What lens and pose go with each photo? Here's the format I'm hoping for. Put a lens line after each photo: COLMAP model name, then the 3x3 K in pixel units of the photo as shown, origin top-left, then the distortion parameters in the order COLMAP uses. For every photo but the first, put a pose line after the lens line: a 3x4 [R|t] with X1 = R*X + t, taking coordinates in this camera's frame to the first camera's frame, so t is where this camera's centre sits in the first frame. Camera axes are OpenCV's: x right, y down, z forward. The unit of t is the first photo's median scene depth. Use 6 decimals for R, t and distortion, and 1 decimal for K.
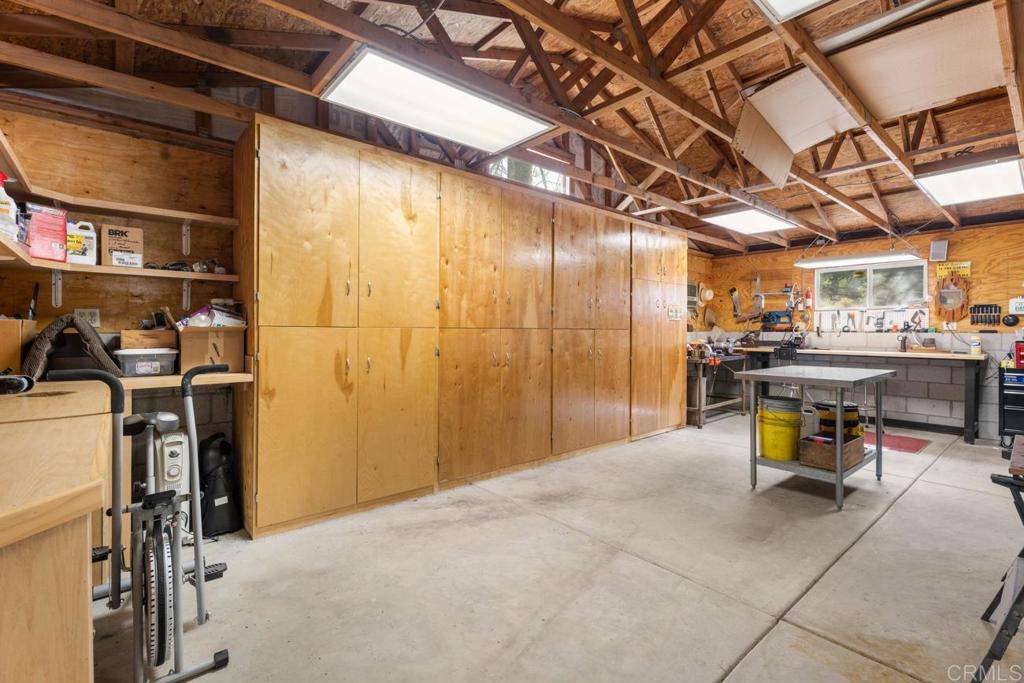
lens RADIAL K [[458.9, 0, 513.5], [0, 458.9, 338.2], [0, 0, 1]] dist [-0.000304, 0.000480]
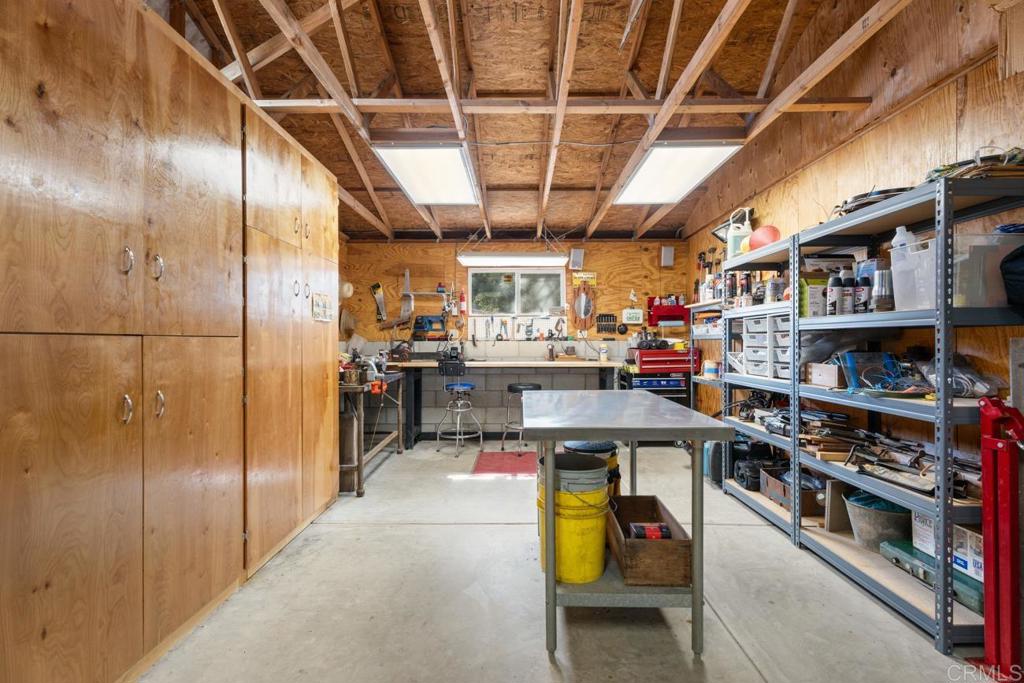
lens RADIAL K [[458.9, 0, 513.5], [0, 458.9, 338.2], [0, 0, 1]] dist [-0.000304, 0.000480]
pose [[0.661491, -0.001205, 0.749953, 0.076872], [0.018521, 0.999720, -0.014730, -0.005015], [-0.749725, 0.023633, 0.661328, 0.422672]]
